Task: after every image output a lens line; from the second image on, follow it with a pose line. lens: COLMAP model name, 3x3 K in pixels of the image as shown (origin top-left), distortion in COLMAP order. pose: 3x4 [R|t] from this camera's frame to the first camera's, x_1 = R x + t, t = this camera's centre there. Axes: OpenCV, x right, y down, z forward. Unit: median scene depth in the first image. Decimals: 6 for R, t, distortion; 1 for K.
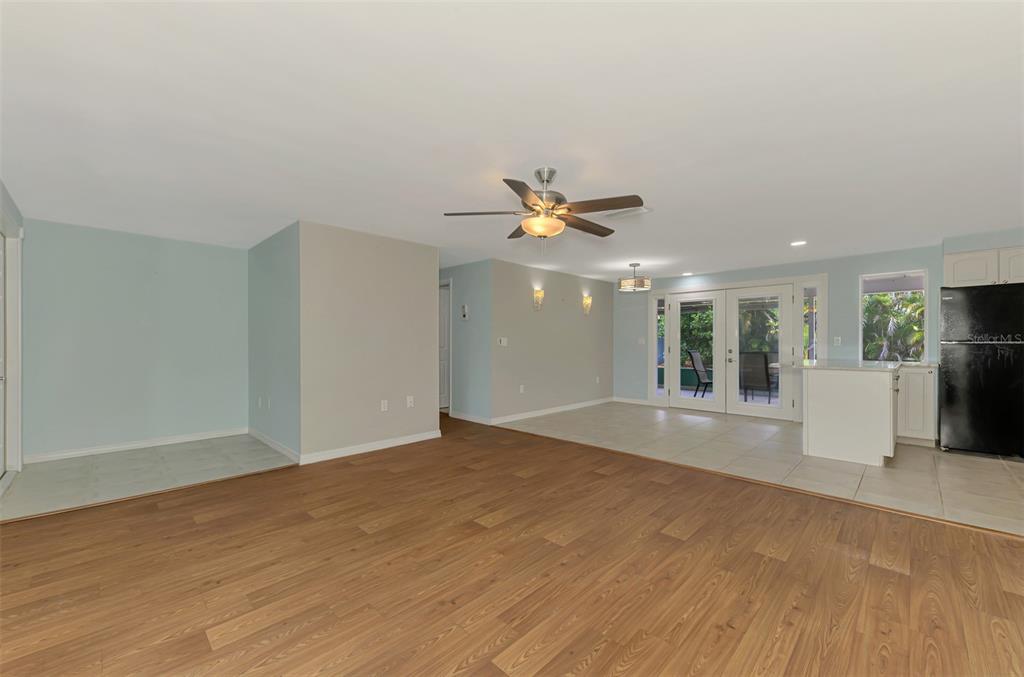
lens RADIAL K [[404.1, 0, 515.5], [0, 404.1, 339.6], [0, 0, 1]] dist [0.003417, 0.000119]
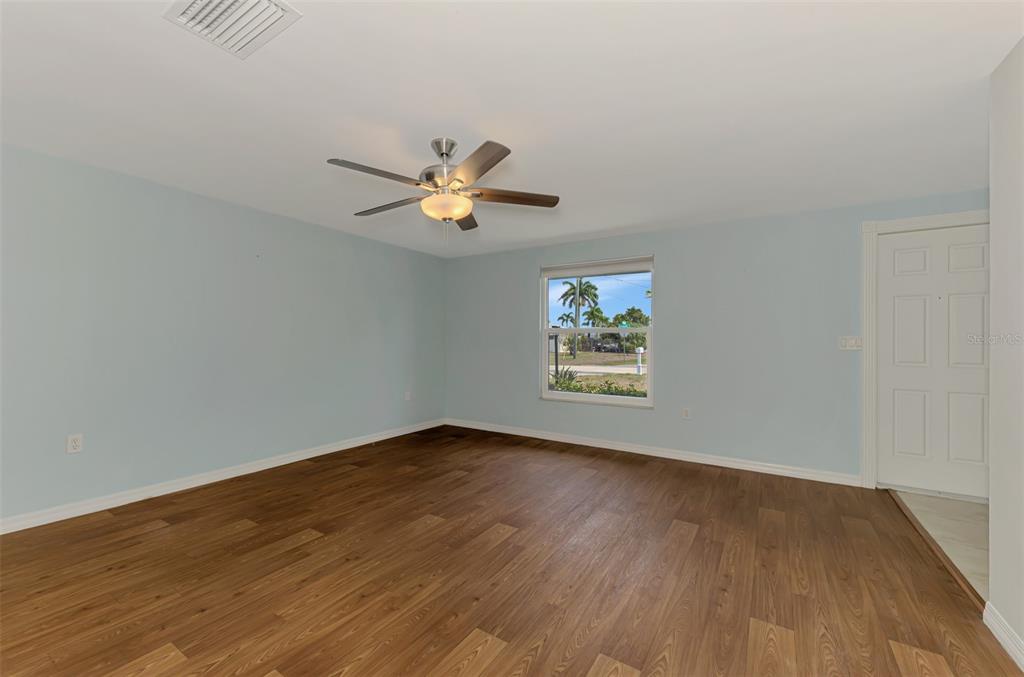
lens RADIAL K [[404.1, 0, 515.5], [0, 404.1, 339.6], [0, 0, 1]] dist [0.003417, 0.000119]
pose [[-0.979201, -0.006933, -0.202775, 0.045440], [-0.004684, 0.999922, -0.011568, 0.005028], [0.202839, -0.010378, -0.979157, 0.850842]]
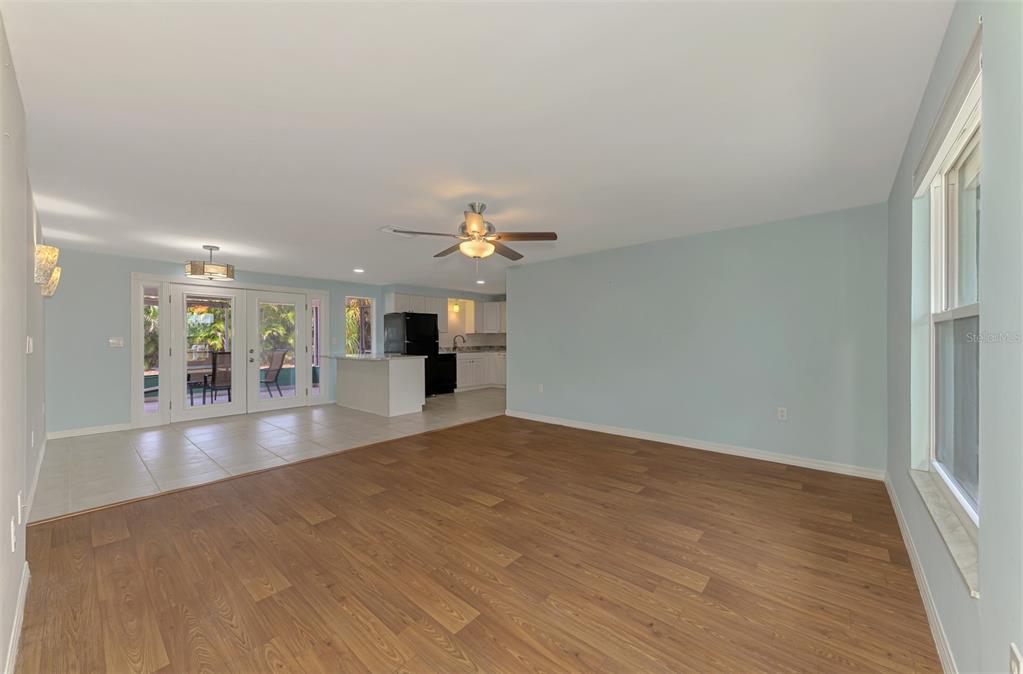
lens RADIAL K [[380.2, 0, 510.3], [0, 380.2, 337.5], [0, 0, 1]] dist [0.006266, 0.000123]
pose [[-0.055339, 0.006340, 0.998448, -0.501267], [-0.004891, 0.999966, -0.006621, -0.002678], [-0.998456, -0.005250, -0.055306, 0.440369]]
